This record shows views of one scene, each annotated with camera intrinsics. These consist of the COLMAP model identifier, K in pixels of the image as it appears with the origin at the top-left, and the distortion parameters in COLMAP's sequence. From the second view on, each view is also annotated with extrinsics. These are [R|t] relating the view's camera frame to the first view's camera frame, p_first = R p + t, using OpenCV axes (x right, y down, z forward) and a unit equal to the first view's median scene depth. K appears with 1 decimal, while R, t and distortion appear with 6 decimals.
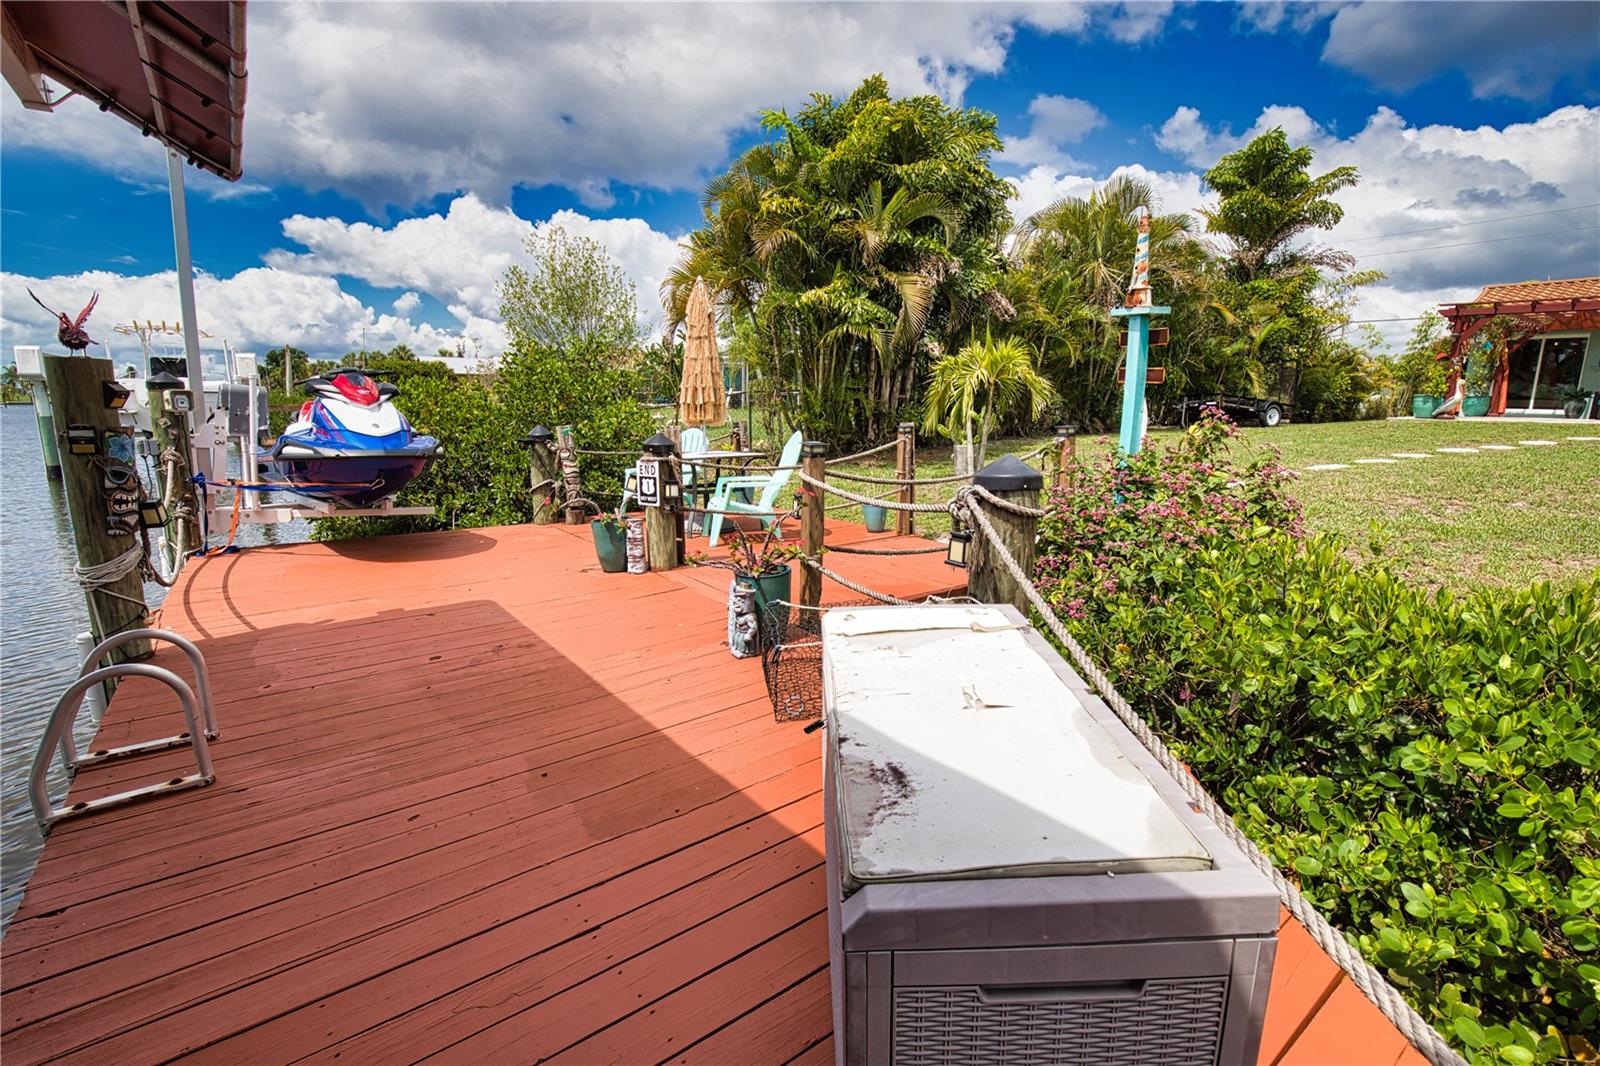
lens RADIAL K [[733.6, 0, 814.0], [0, 733.6, 540.9], [0, 0, 1]] dist [-0.032329, 0.005856]
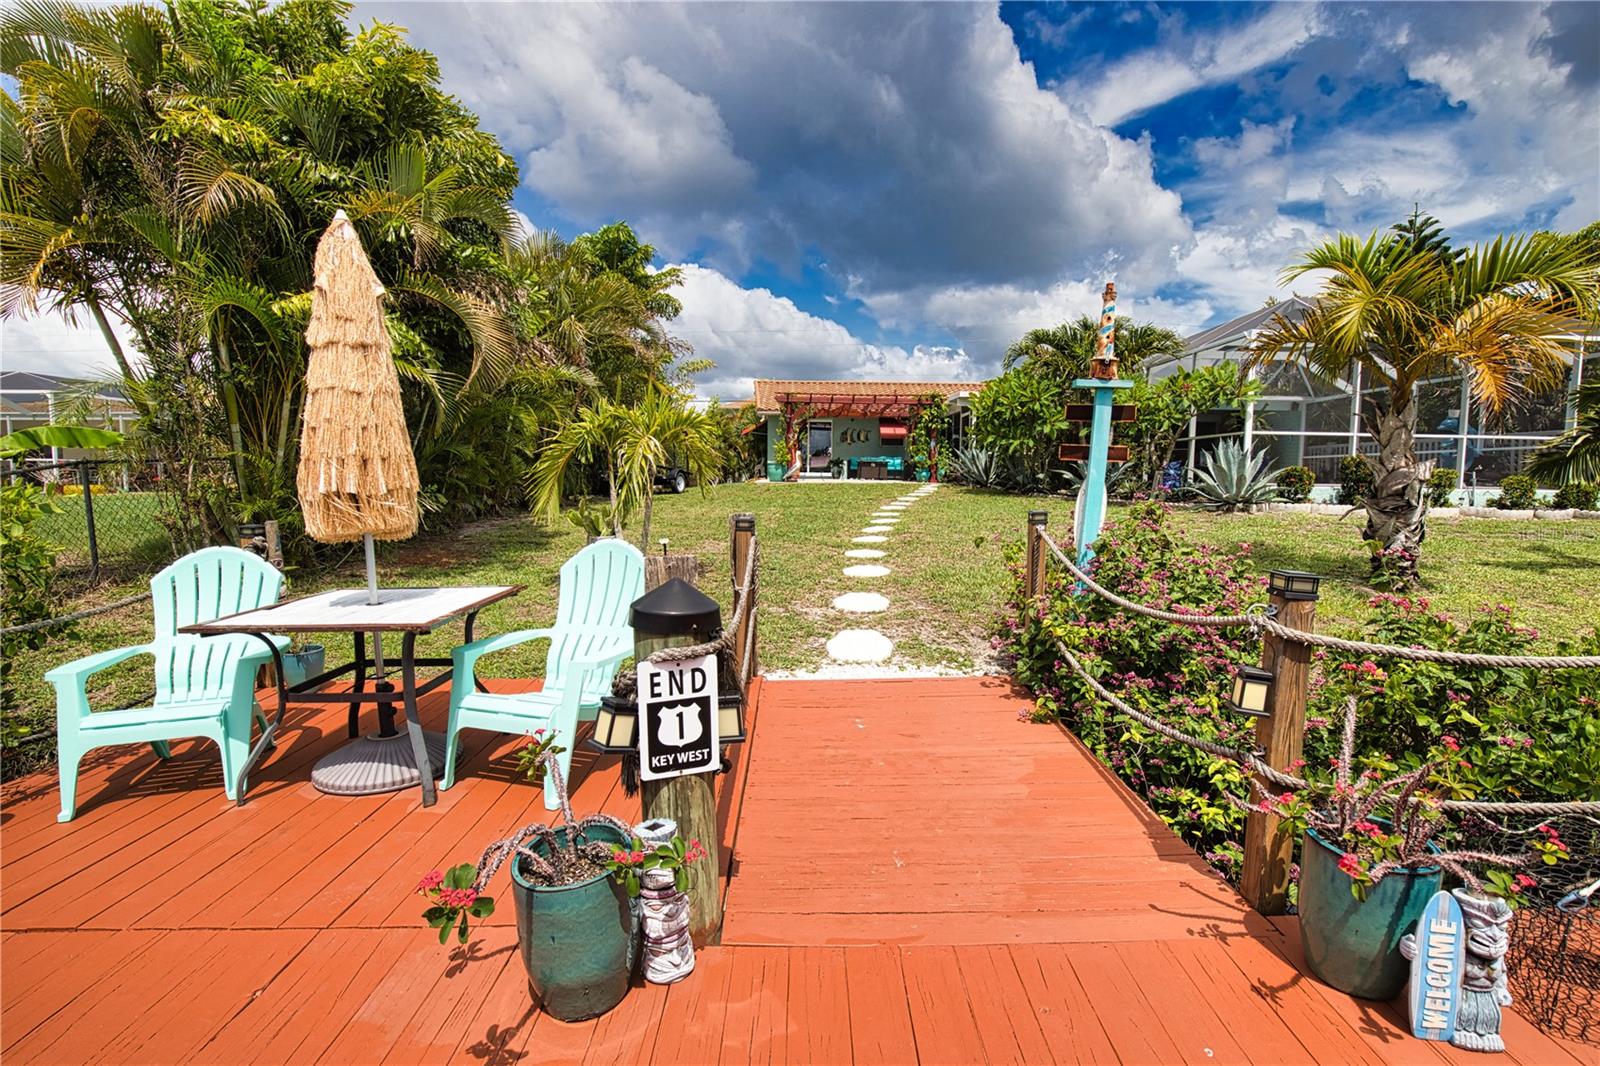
lens RADIAL K [[733.6, 0, 813.1], [0, 733.6, 539.2], [0, 0, 1]] dist [-0.032329, 0.005856]
pose [[0.588020, -0.080497, 0.804831, -0.145425], [0.154926, 0.987821, -0.014392, -0.046278], [-0.793871, 0.133152, 0.593330, 0.220423]]
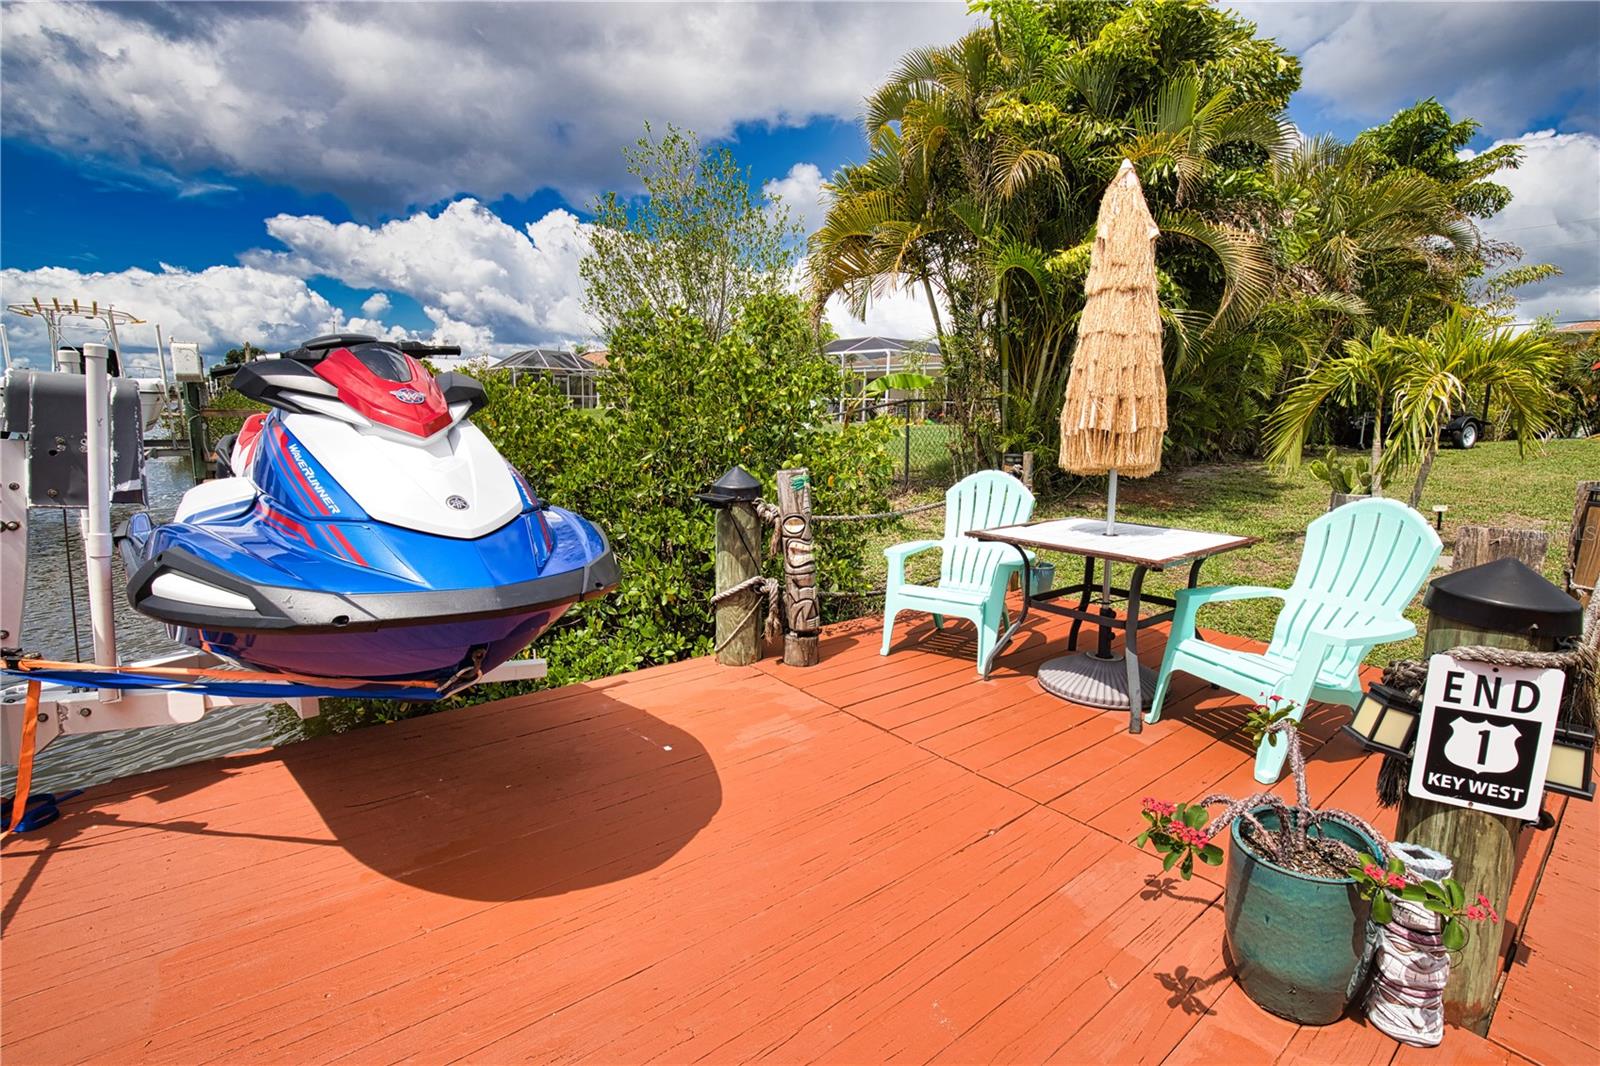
lens RADIAL K [[733.6, 0, 808.0], [0, 733.6, 533.3], [0, 0, 1]] dist [-0.032329, 0.005856]
pose [[0.999576, 0.003835, 0.028855, -0.152173], [-0.003294, 0.999818, -0.018765, -0.046342], [-0.028922, 0.018662, 0.999407, 0.223864]]
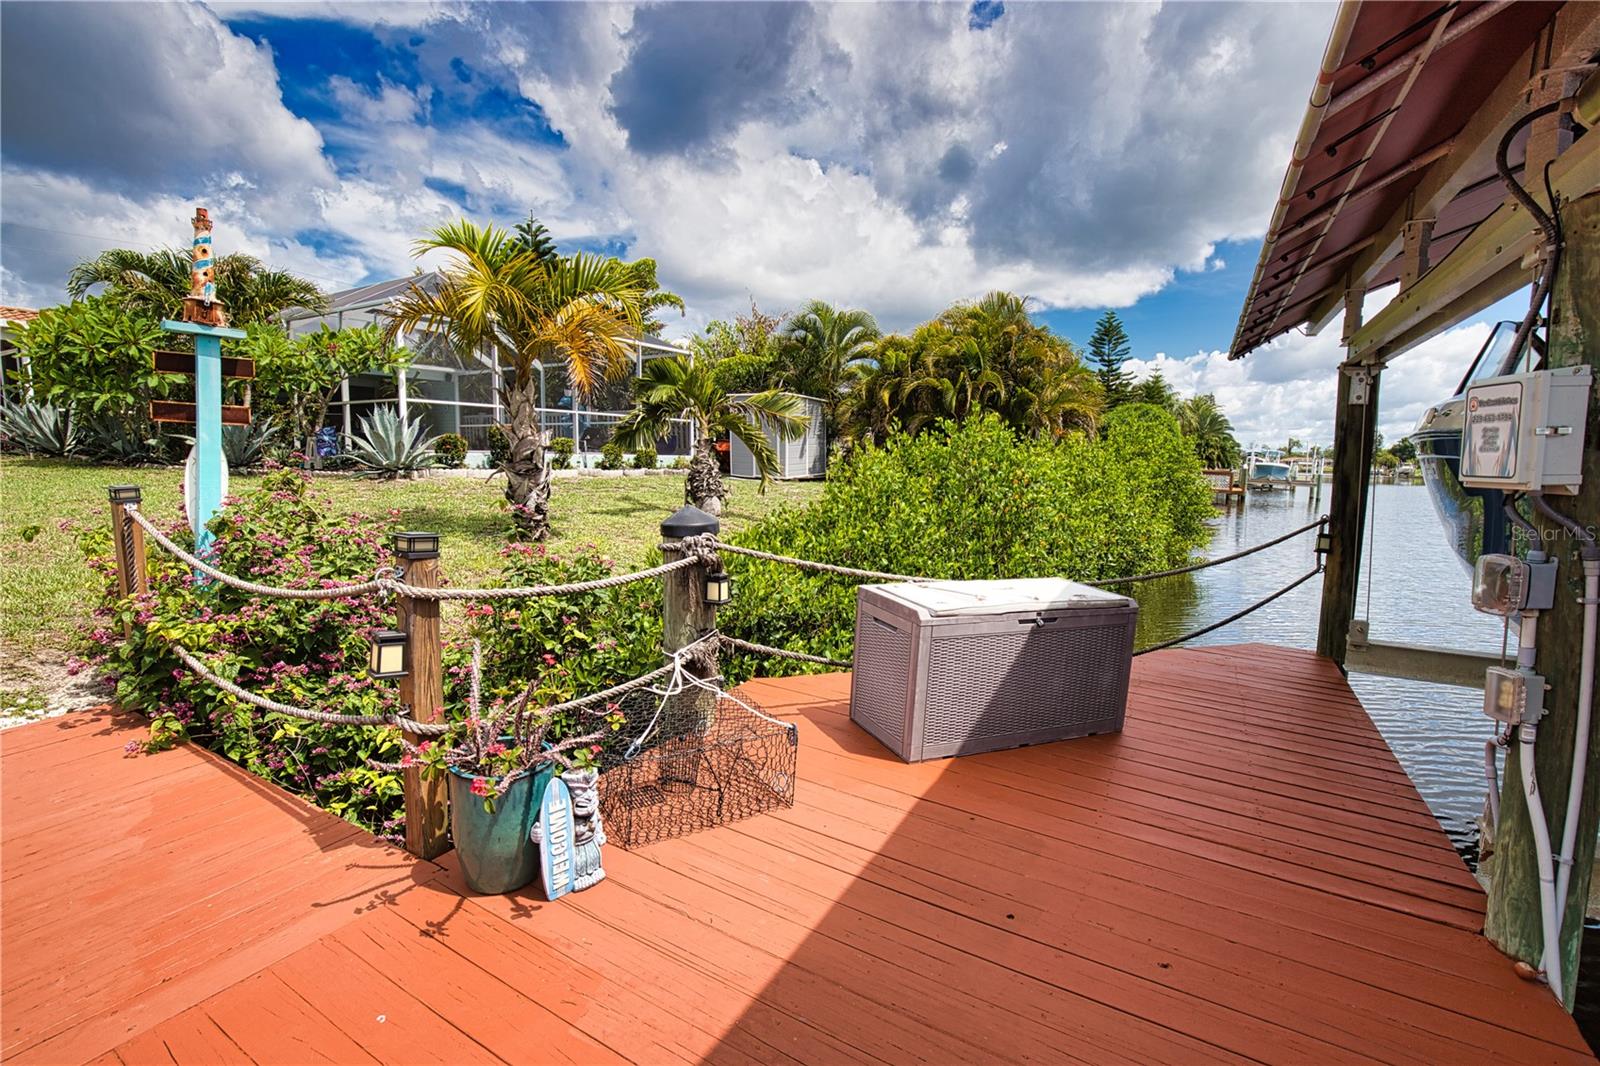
lens RADIAL K [[733.6, 0, 814.8], [0, 733.6, 545.6], [0, 0, 1]] dist [-0.032329, 0.005856]
pose [[-0.393756, -0.137202, 0.908918, -0.144317], [0.153709, 0.965048, 0.212264, -0.044269], [-0.906272, 0.223289, -0.358905, 0.211598]]
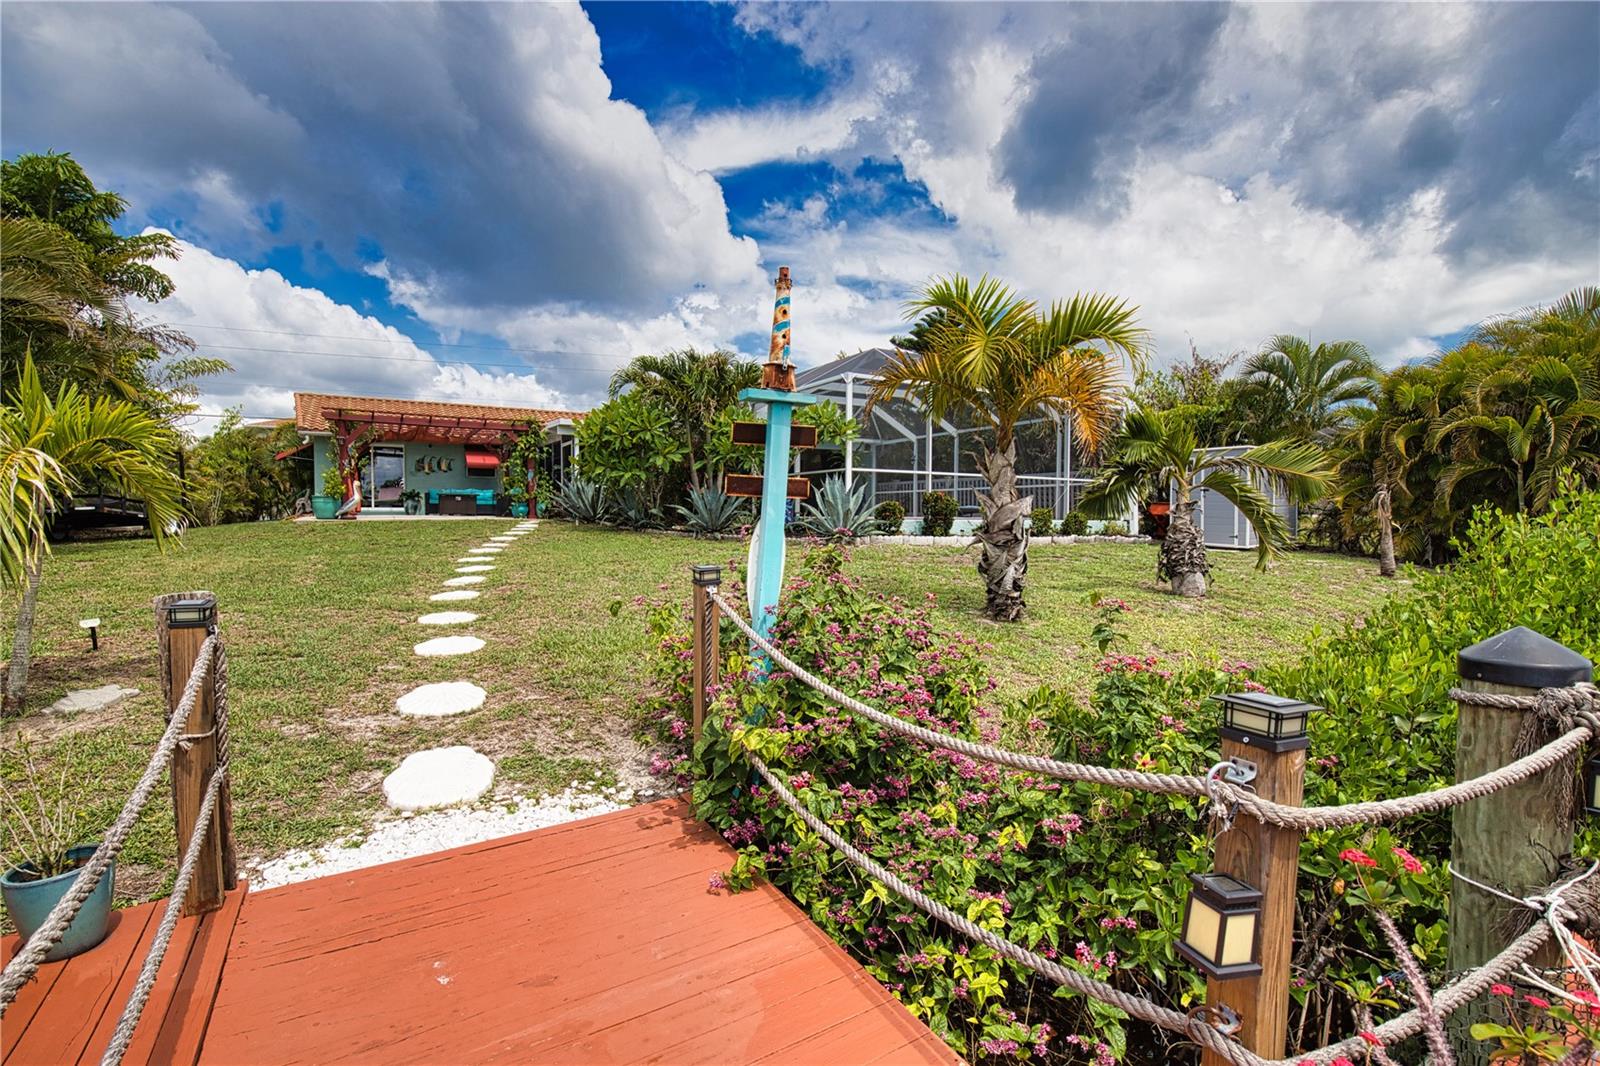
lens RADIAL K [[733.6, 0, 805.8], [0, 733.6, 547.6], [0, 0, 1]] dist [-0.032329, 0.005856]
pose [[0.104283, -0.063911, 0.992492, -0.069161], [0.186213, 0.981540, 0.043640, -0.055898], [-0.976959, 0.180264, 0.114259, 0.263680]]
